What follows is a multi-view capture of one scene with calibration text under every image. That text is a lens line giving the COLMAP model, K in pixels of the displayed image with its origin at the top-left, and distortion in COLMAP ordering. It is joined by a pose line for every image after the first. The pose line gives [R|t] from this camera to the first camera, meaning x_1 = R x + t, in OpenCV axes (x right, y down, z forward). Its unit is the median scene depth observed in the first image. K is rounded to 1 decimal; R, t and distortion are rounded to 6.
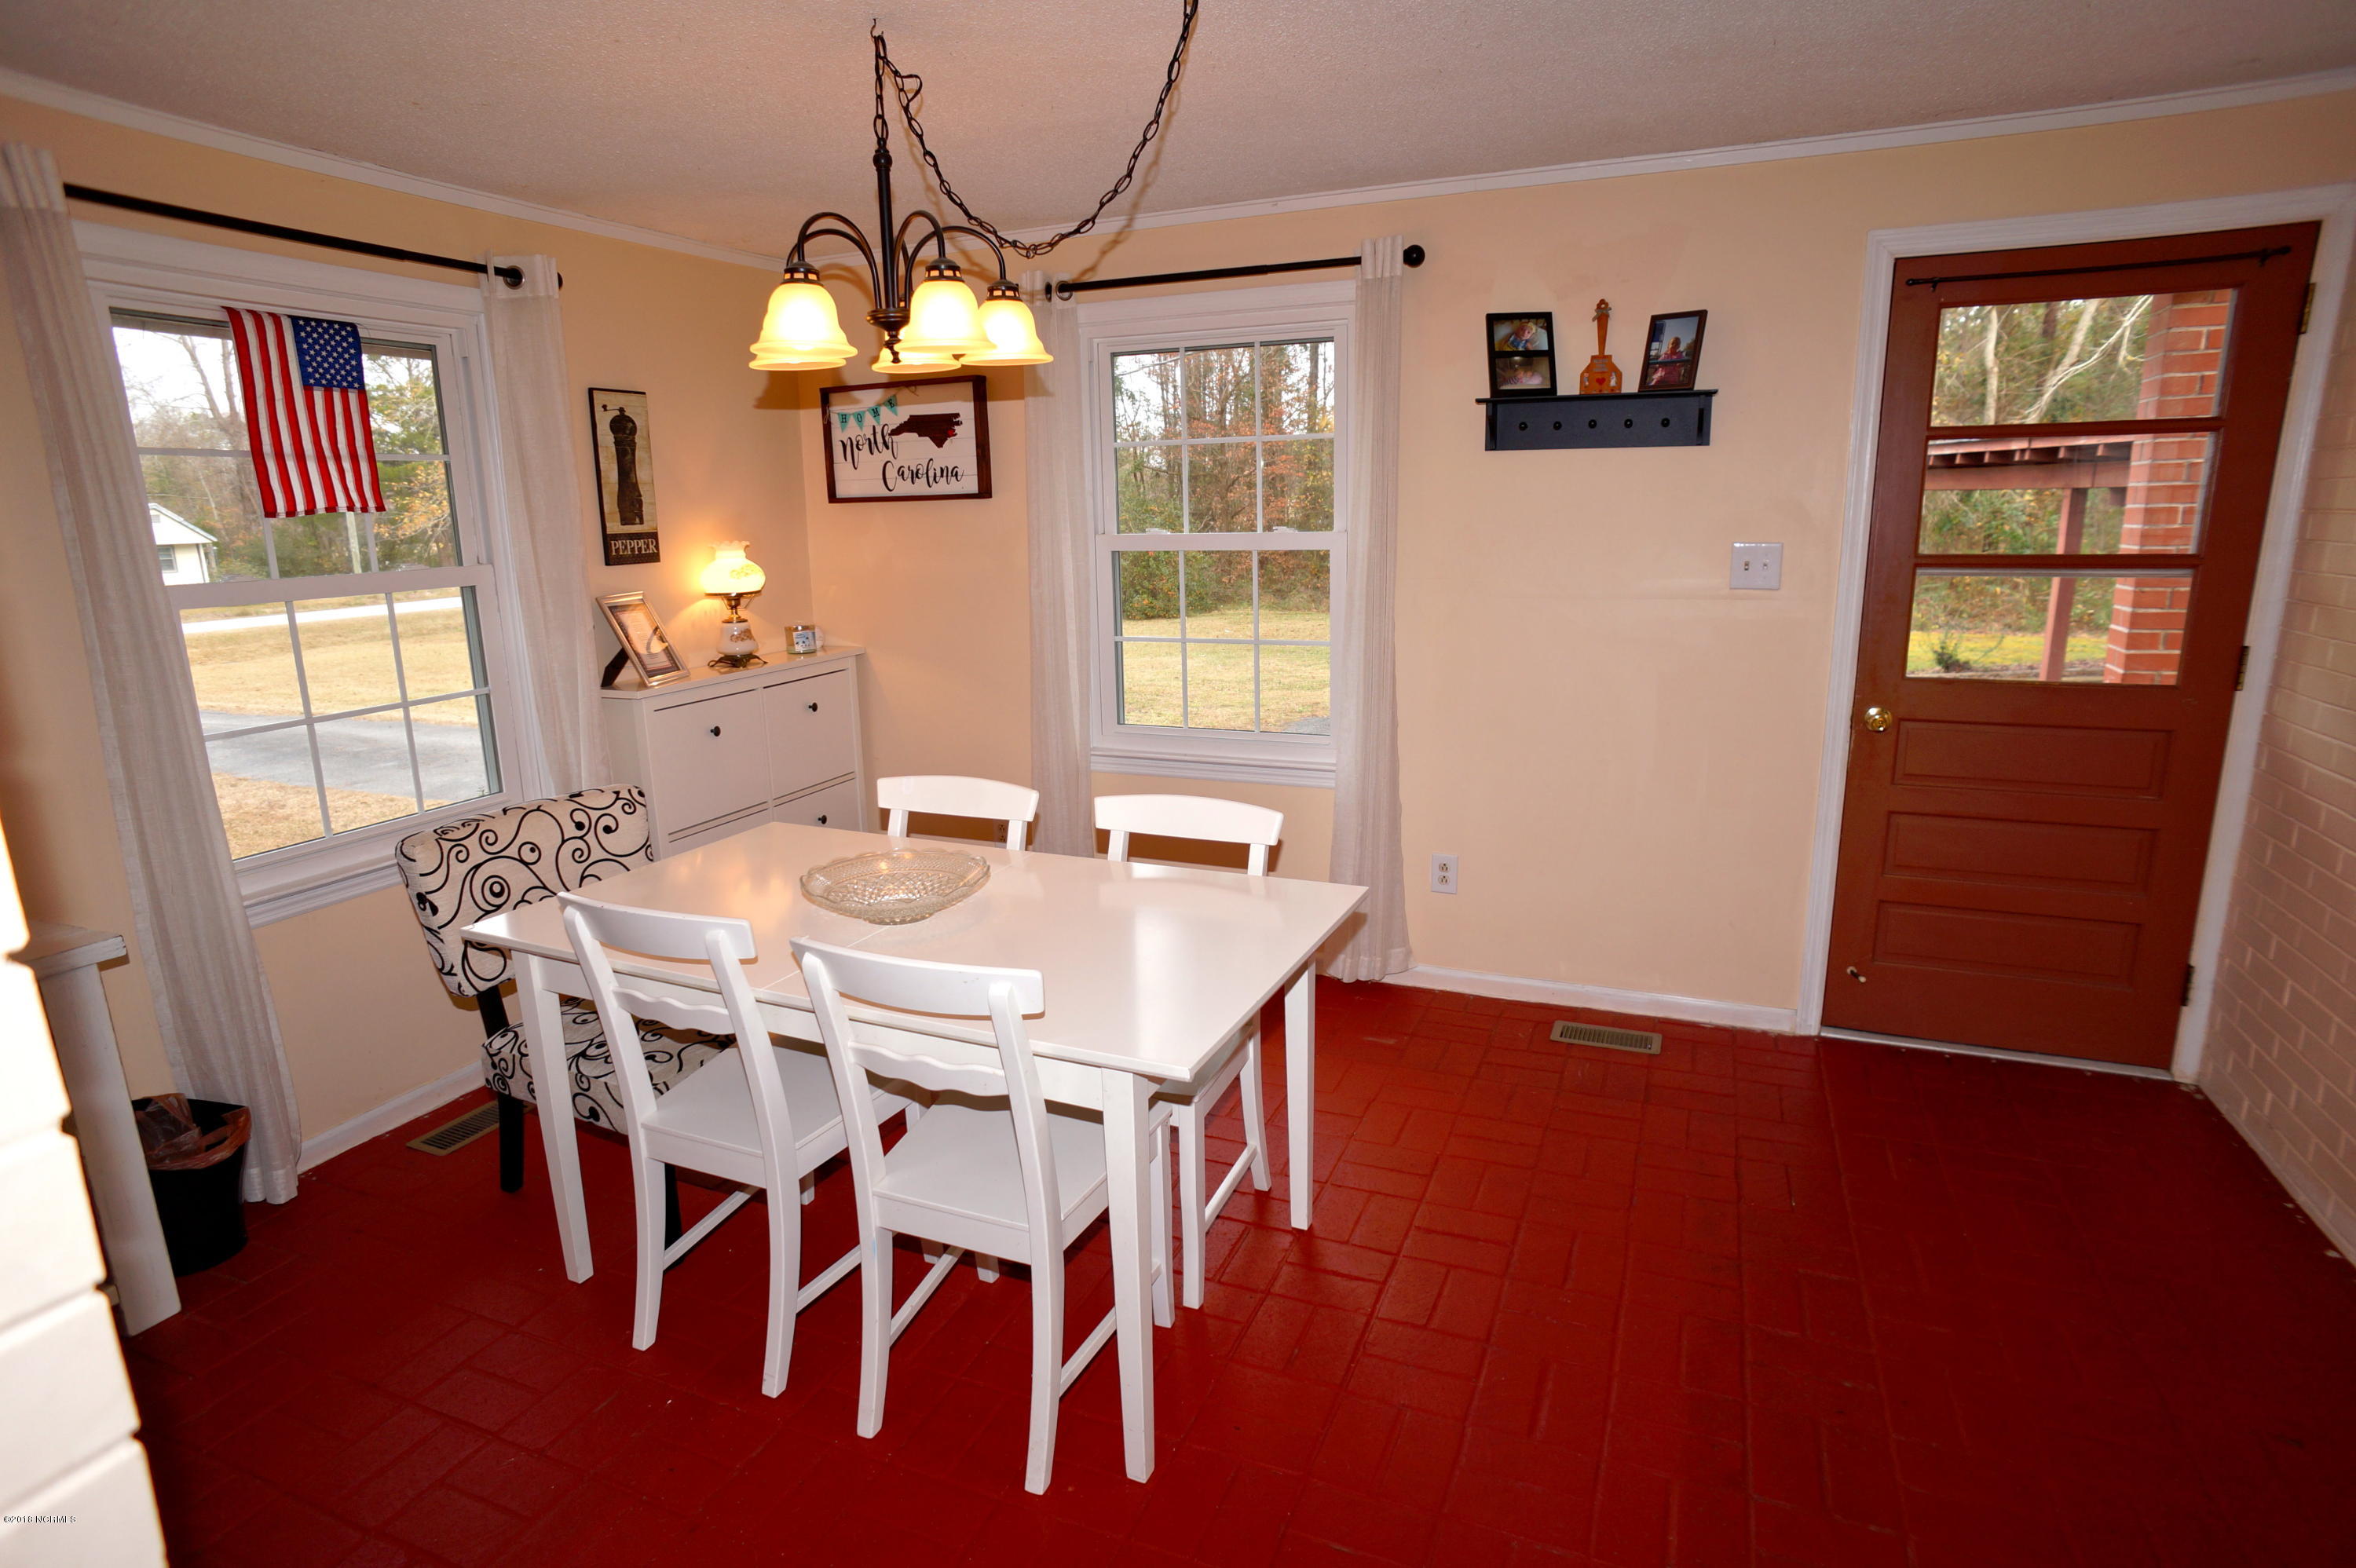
lens RADIAL K [[1247.8, 0, 1174.8], [0, 1247.8, 777.5], [0, 0, 1]] dist [-0.078800, 0.050603]
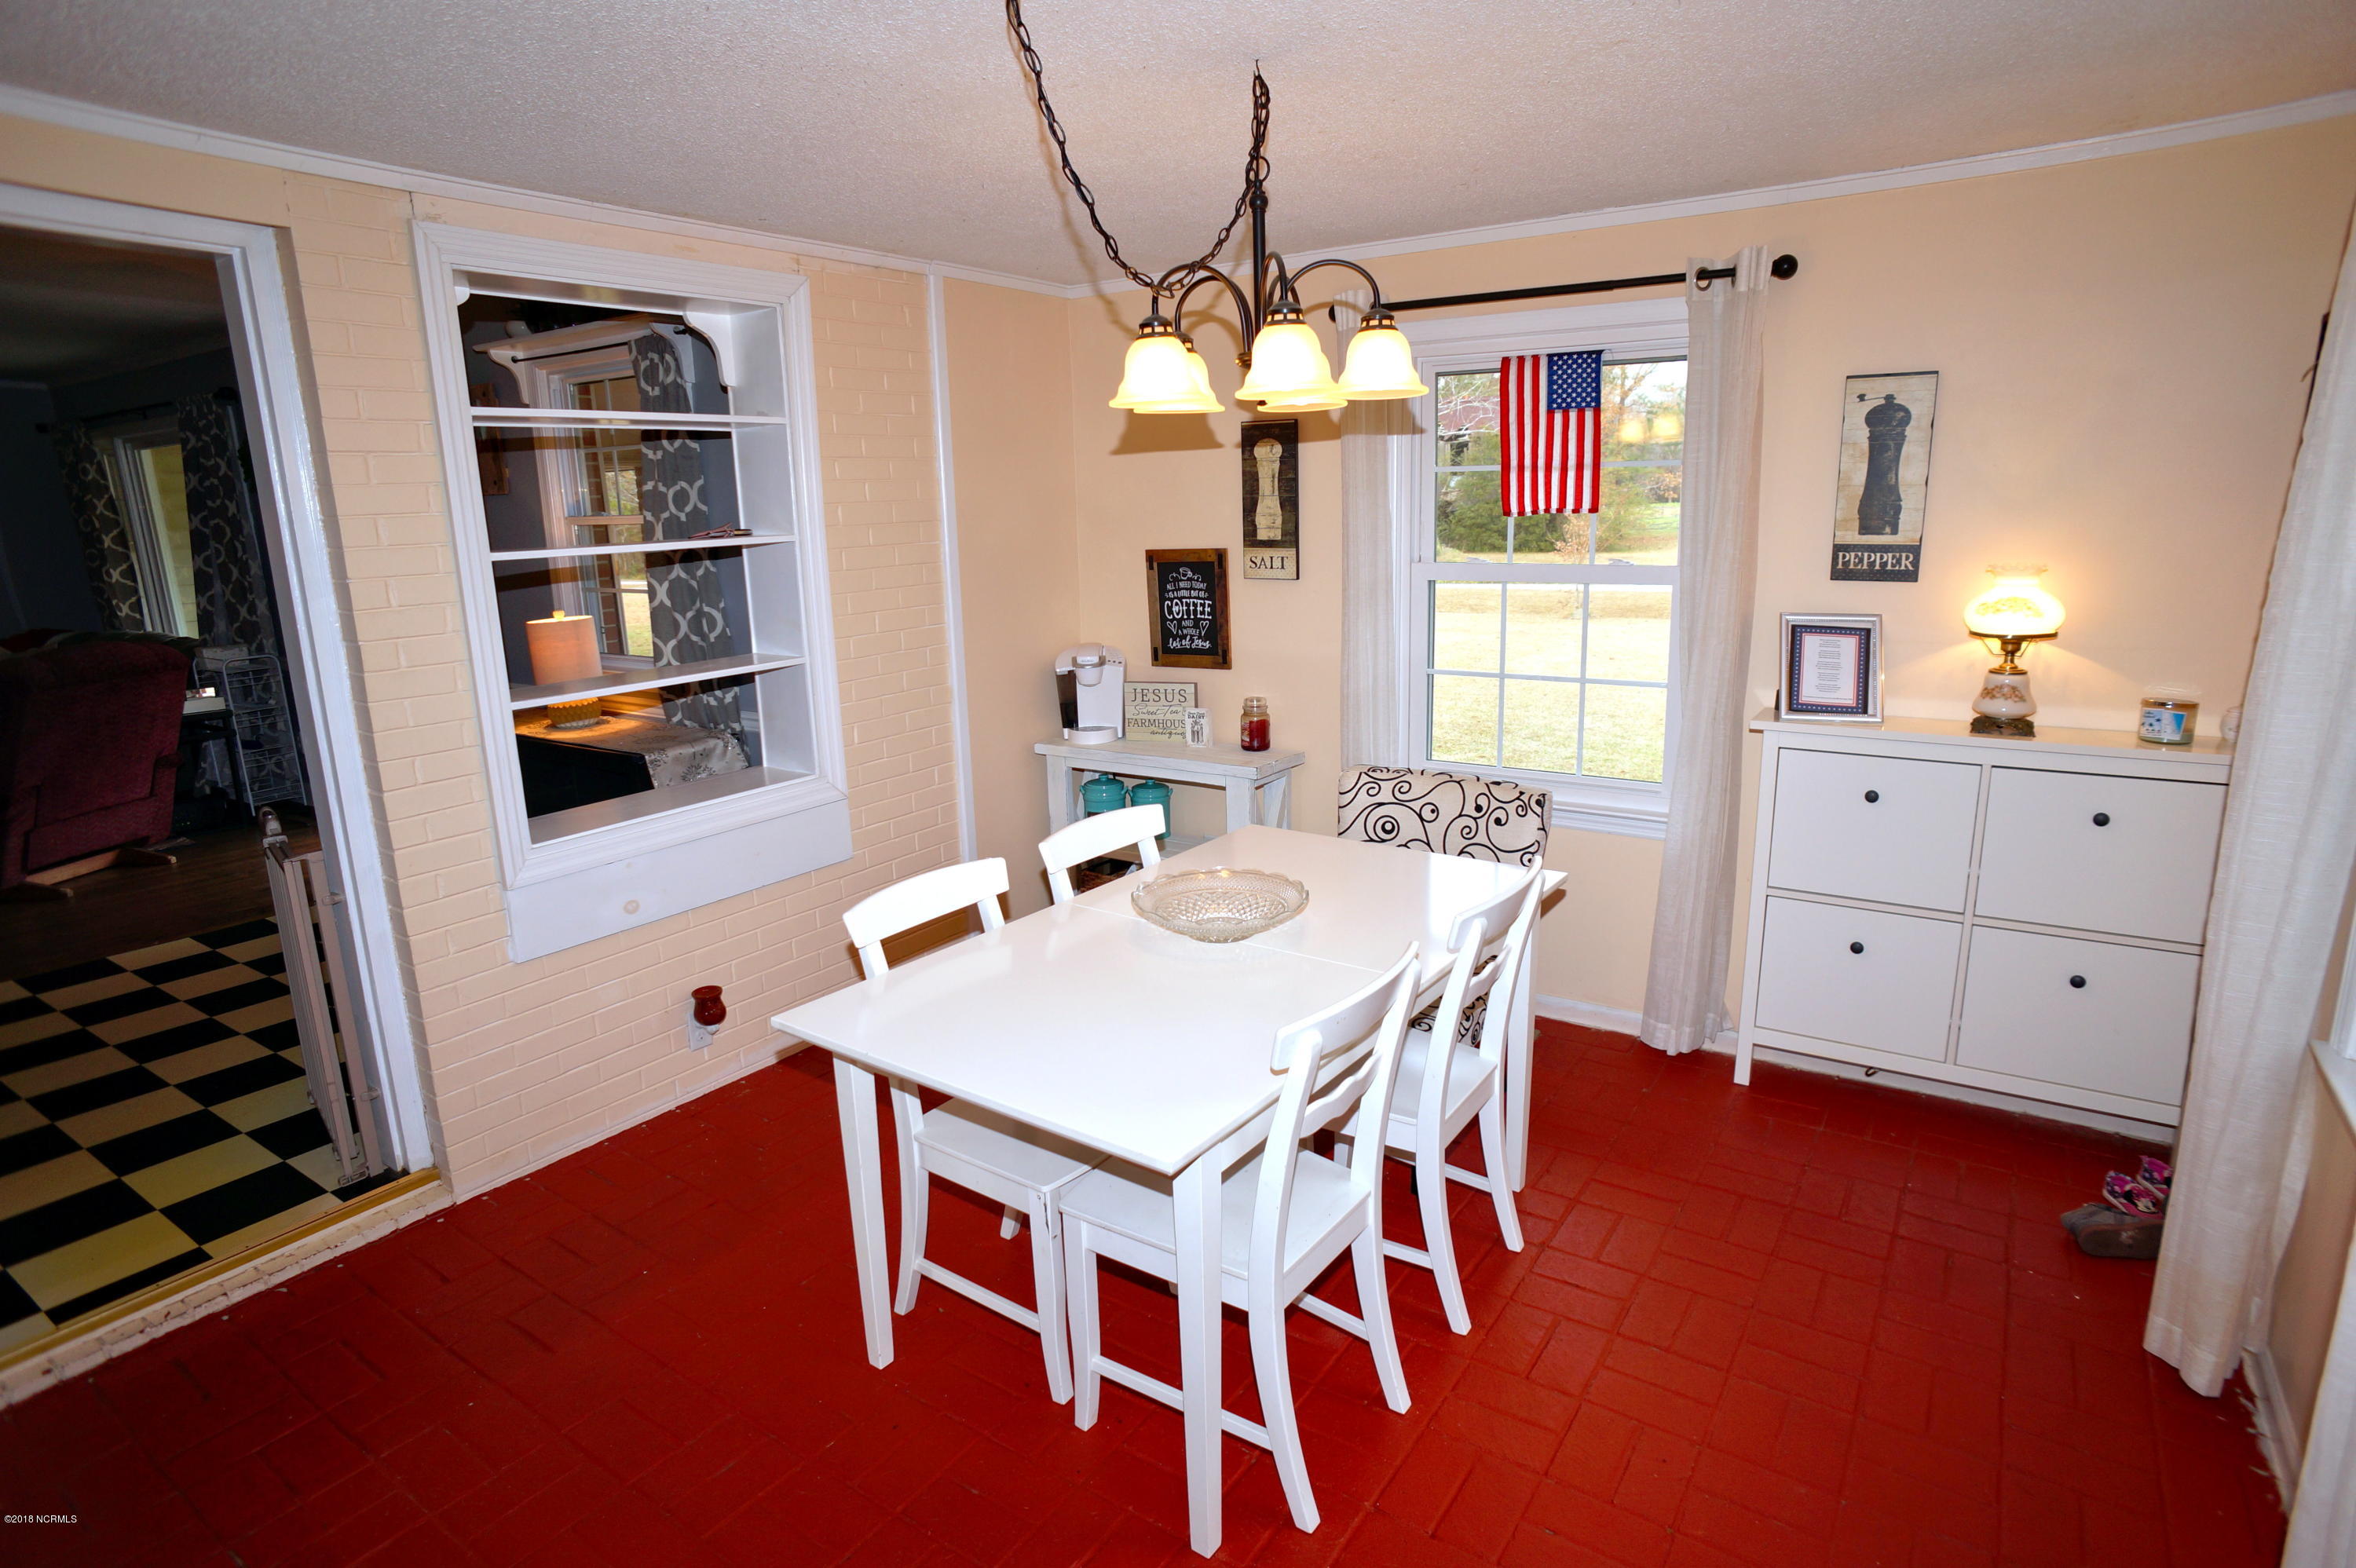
lens RADIAL K [[1247.8, 0, 1174.8], [0, 1247.8, 777.5], [0, 0, 1]] dist [-0.078800, 0.050603]
pose [[-0.200066, 0.237450, -0.950574, 0.606157], [-0.185679, 0.943419, 0.274742, -0.235909], [0.962027, 0.231469, -0.144657, 0.868765]]
